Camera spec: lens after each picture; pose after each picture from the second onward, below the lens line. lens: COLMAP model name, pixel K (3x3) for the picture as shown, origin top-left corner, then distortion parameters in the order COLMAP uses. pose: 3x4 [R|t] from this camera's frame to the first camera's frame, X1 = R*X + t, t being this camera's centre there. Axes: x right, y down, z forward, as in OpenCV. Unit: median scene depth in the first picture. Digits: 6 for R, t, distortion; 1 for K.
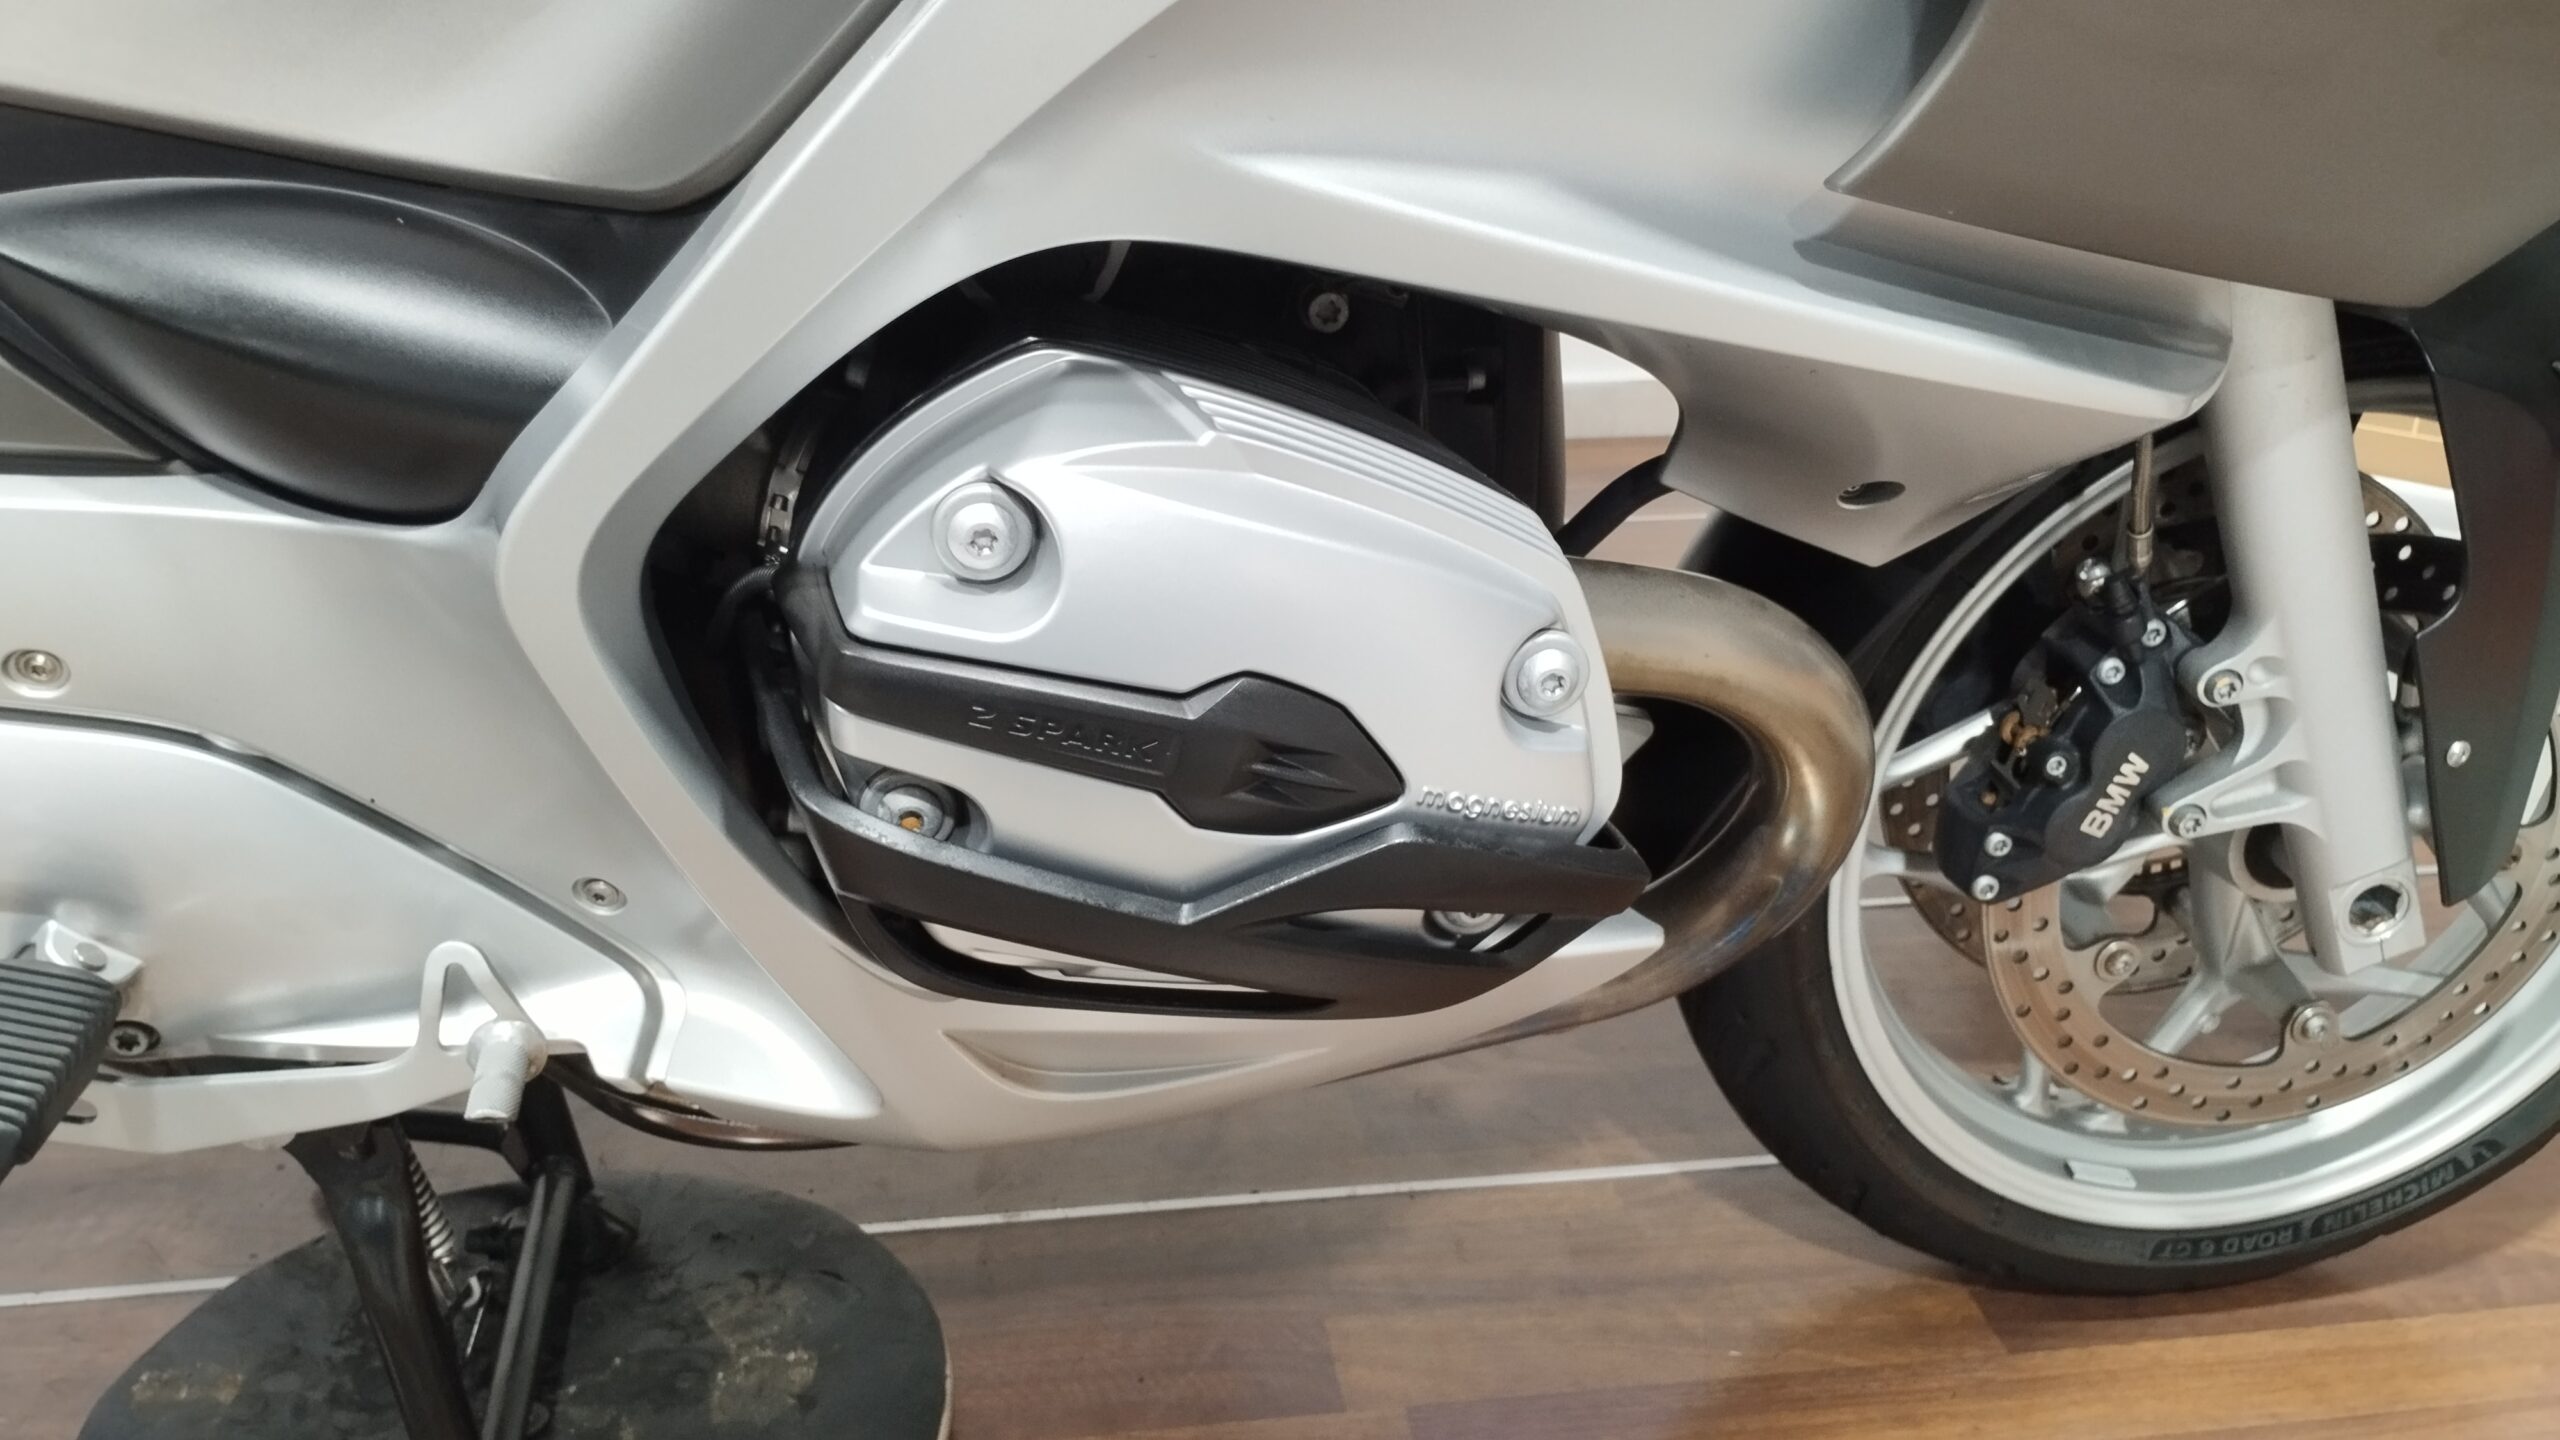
lens RADIAL K [[2186.0, 0, 1301.1], [0, 2186.0, 724.0], [0, 0, 1]] dist [0.068119, -0.074963]
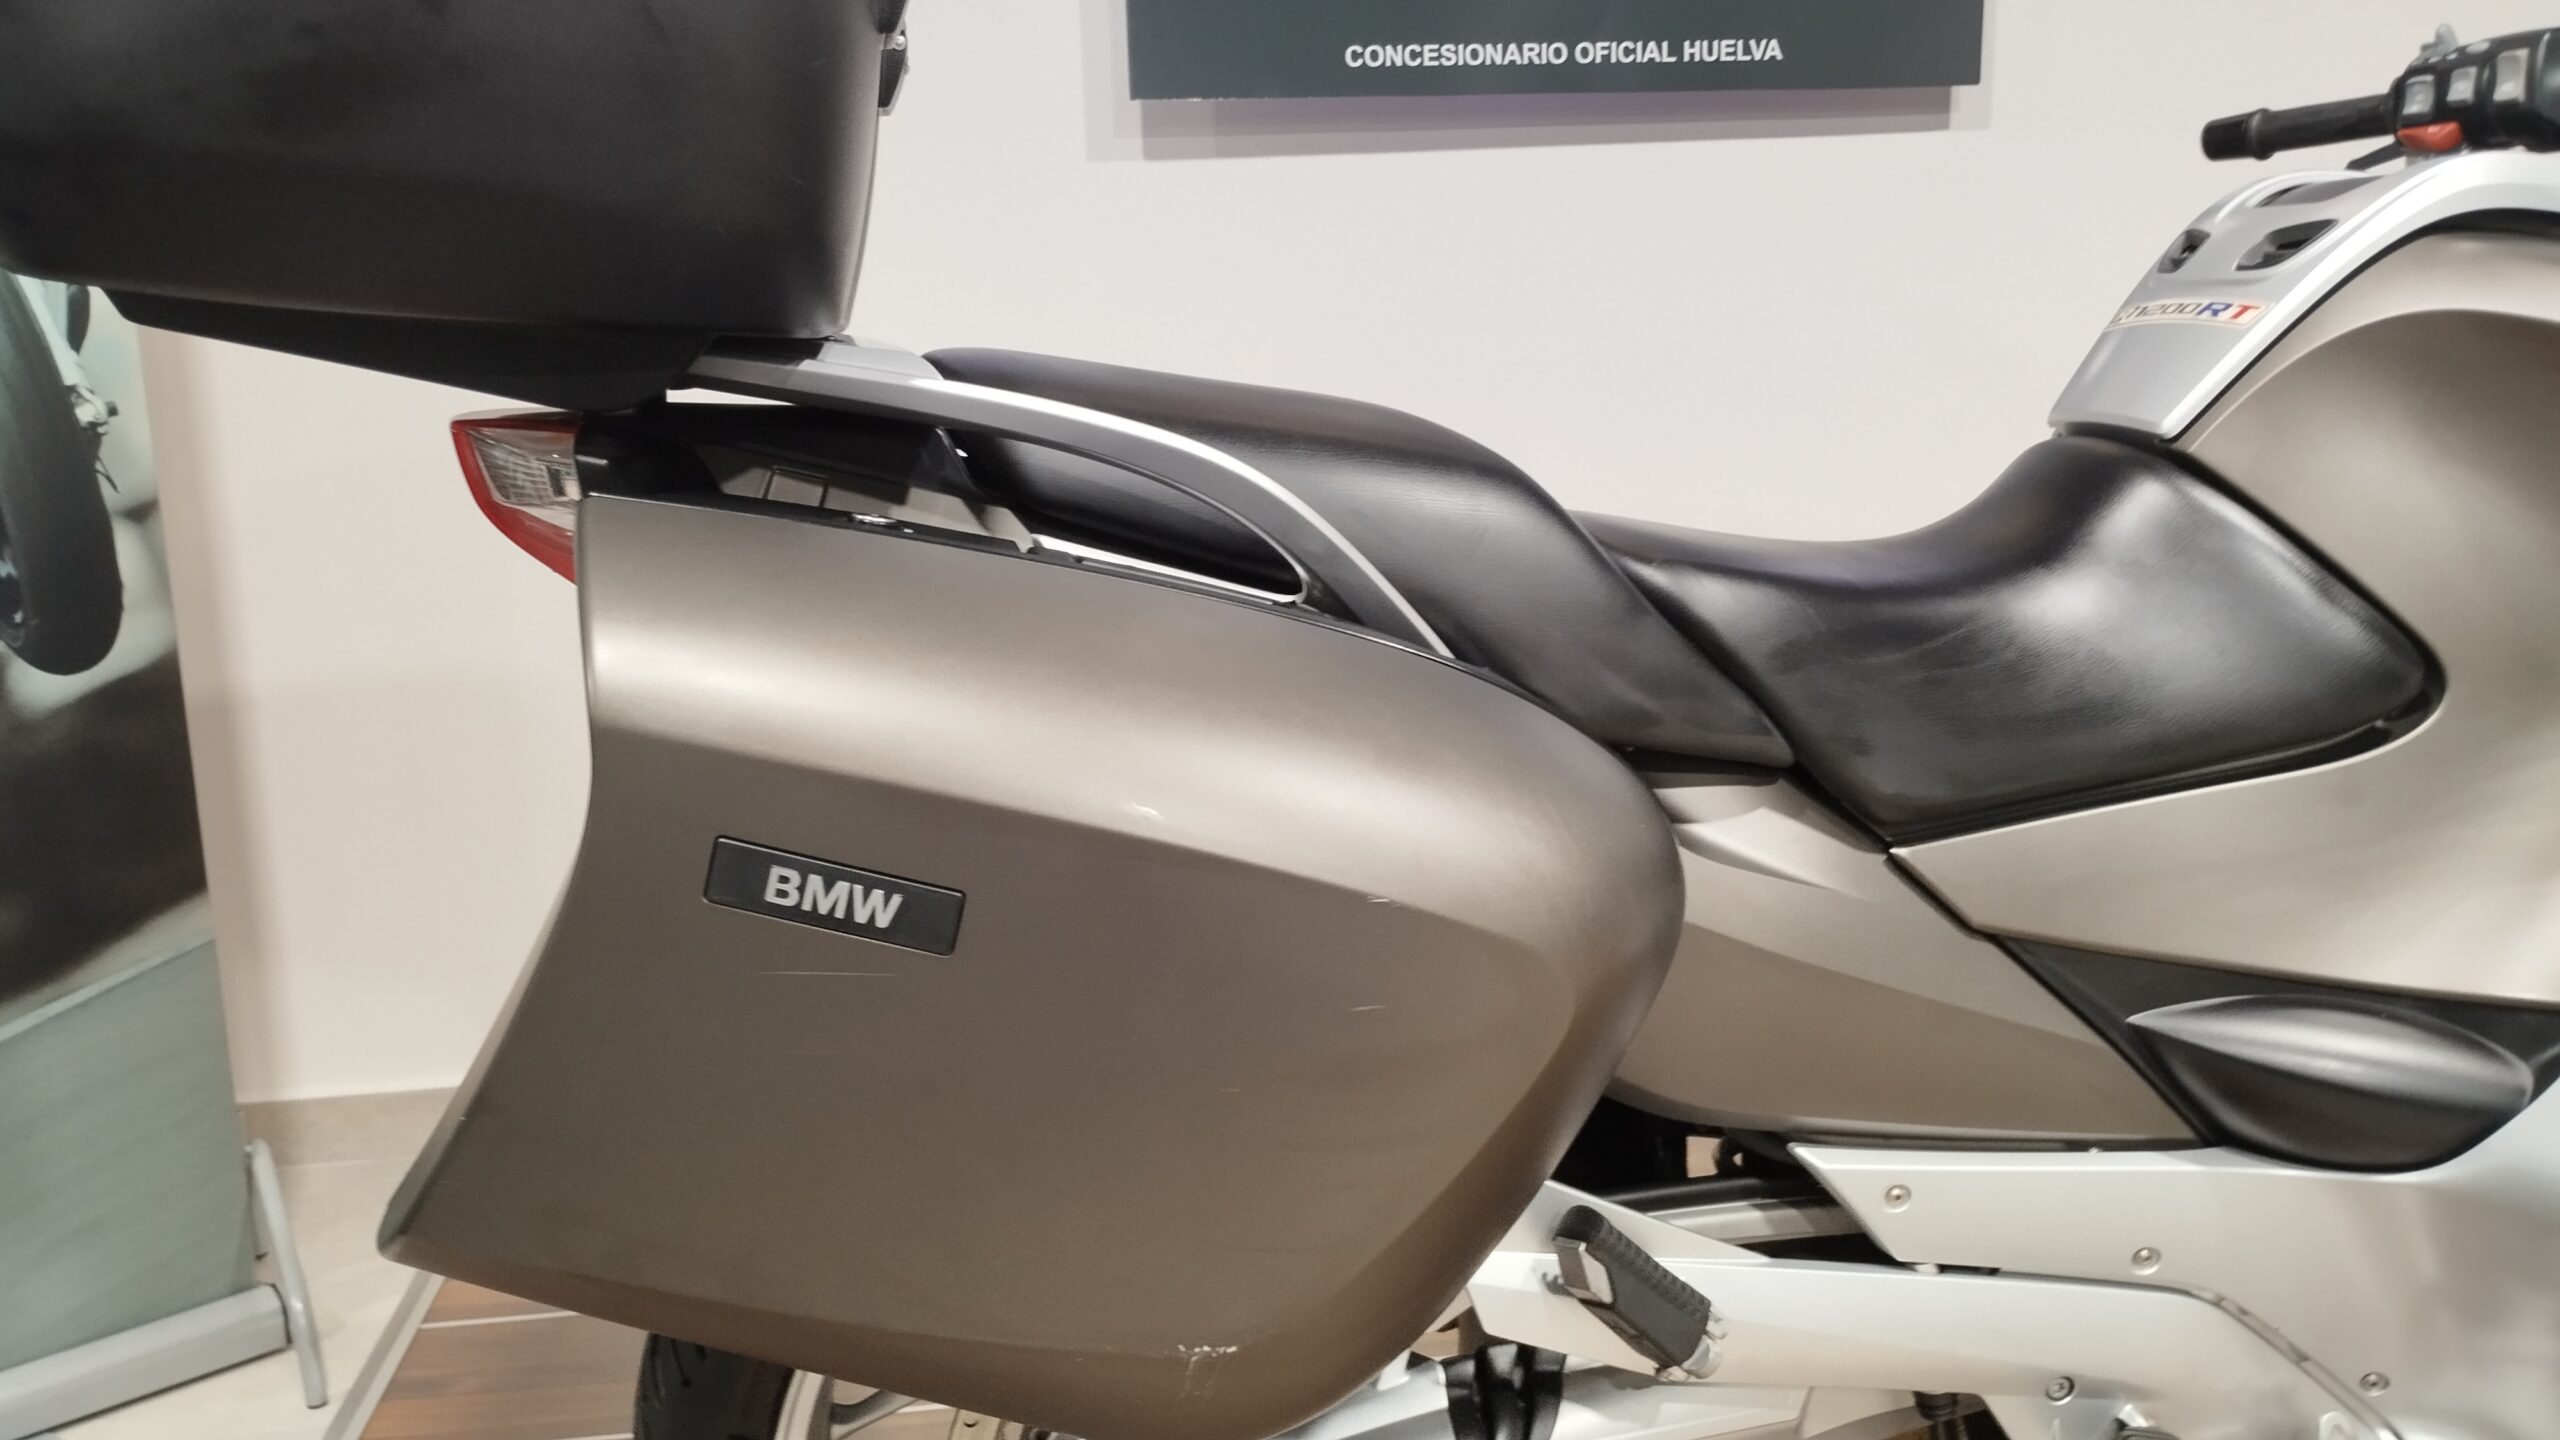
lens RADIAL K [[2203.8, 0, 1295.4], [0, 2203.8, 714.8], [0, 0, 1]] dist [0.078638, -0.095050]
pose [[0.999037, -0.041232, -0.015033, -0.845759], [0.036463, 0.970456, -0.238508, -0.031841], [0.024423, 0.237730, 0.971024, -0.638885]]
